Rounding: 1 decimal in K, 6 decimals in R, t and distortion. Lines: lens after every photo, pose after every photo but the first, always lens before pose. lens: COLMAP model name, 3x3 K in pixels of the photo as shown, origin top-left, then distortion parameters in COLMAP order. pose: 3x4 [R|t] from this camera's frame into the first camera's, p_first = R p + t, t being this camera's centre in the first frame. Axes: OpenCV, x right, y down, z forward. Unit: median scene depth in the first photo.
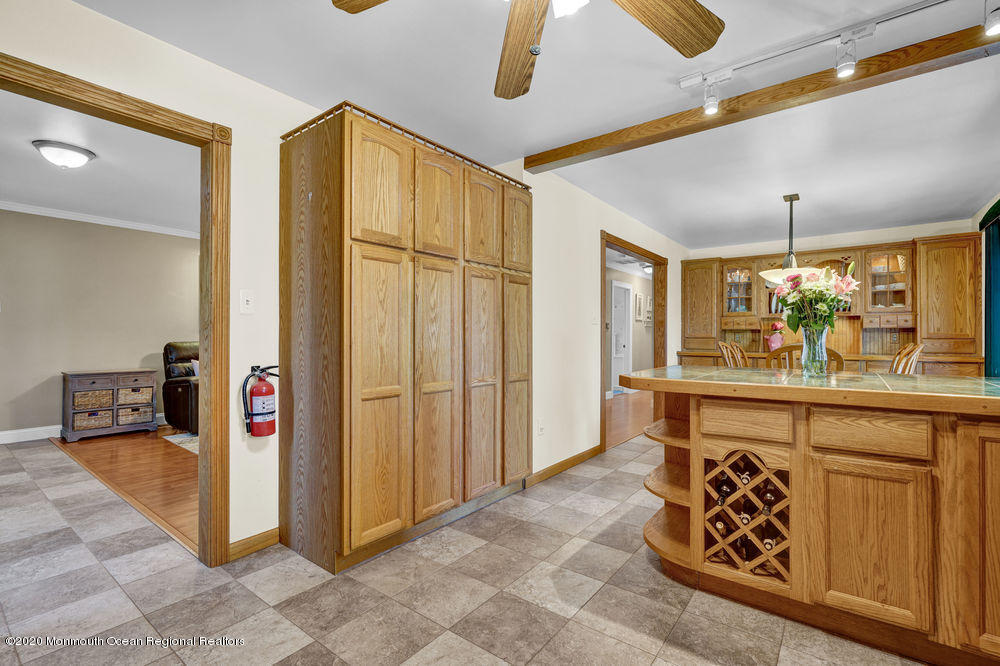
lens RADIAL K [[450.6, 0, 500.0], [0, 450.6, 333.0], [0, 0, 1]] dist [-0.001471, 0.000865]
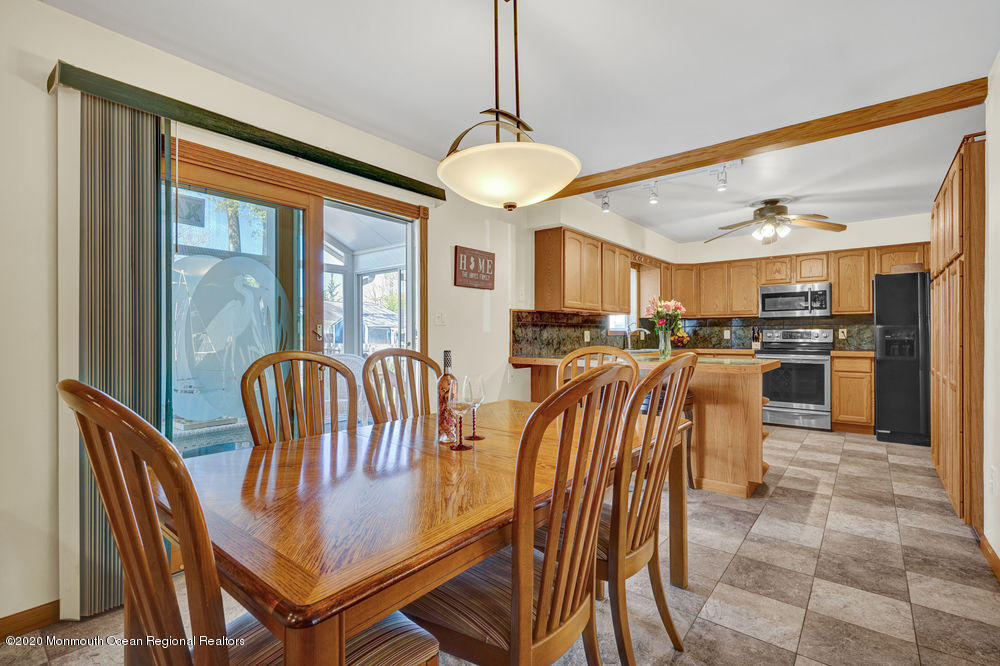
lens RADIAL K [[450.6, 0, 500.0], [0, 450.6, 333.0], [0, 0, 1]] dist [-0.001471, 0.000865]
pose [[-0.999526, -0.002756, 0.030650, 1.162702], [-0.003115, 0.999927, -0.011678, 0.014105], [-0.030616, -0.011768, -0.999462, 2.521254]]
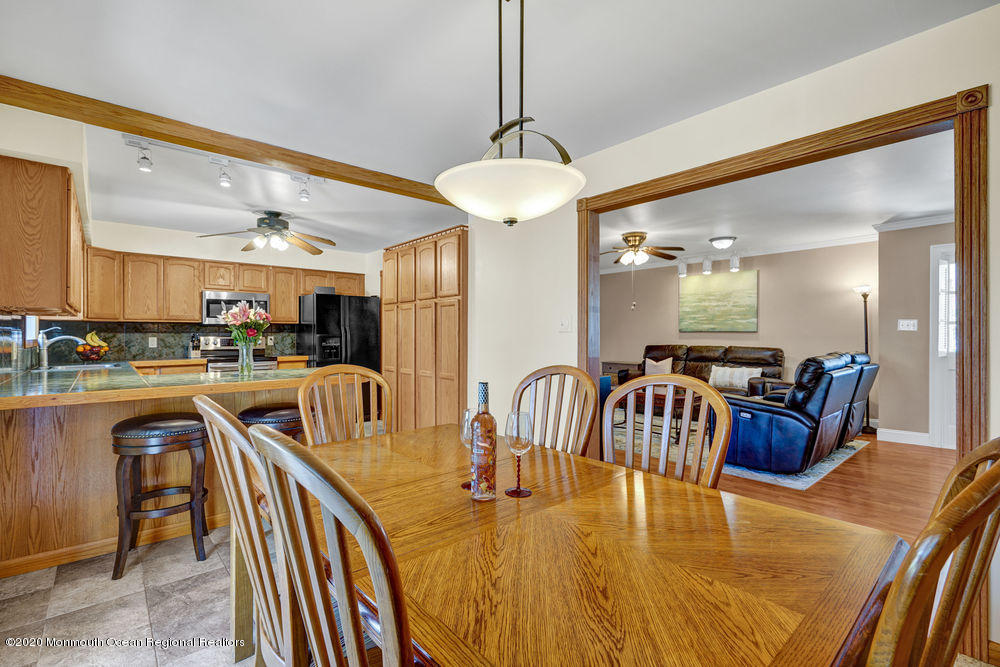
lens RADIAL K [[457.4, 0, 500.9], [0, 457.4, 331.1], [0, 0, 1]] dist [0.001145, 0.000719]
pose [[-0.193221, -0.012520, -0.981075, 1.839173], [0.007892, 0.999866, -0.014314, -0.023622], [0.981123, -0.010509, -0.193097, 1.917989]]
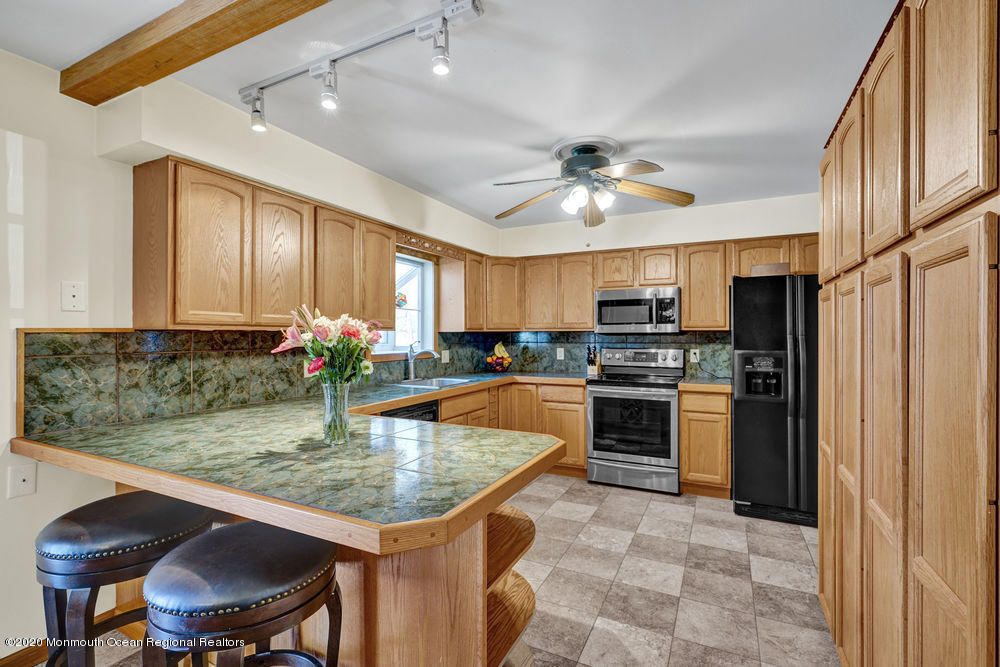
lens RADIAL K [[450.6, 0, 500.0], [0, 450.6, 333.5], [0, 0, 1]] dist [-0.001471, 0.000865]
pose [[-0.981690, -0.004678, -0.190428, 0.504087], [-0.002784, 0.999944, -0.010214, -0.086538], [0.190465, -0.009497, -0.981648, 1.668153]]
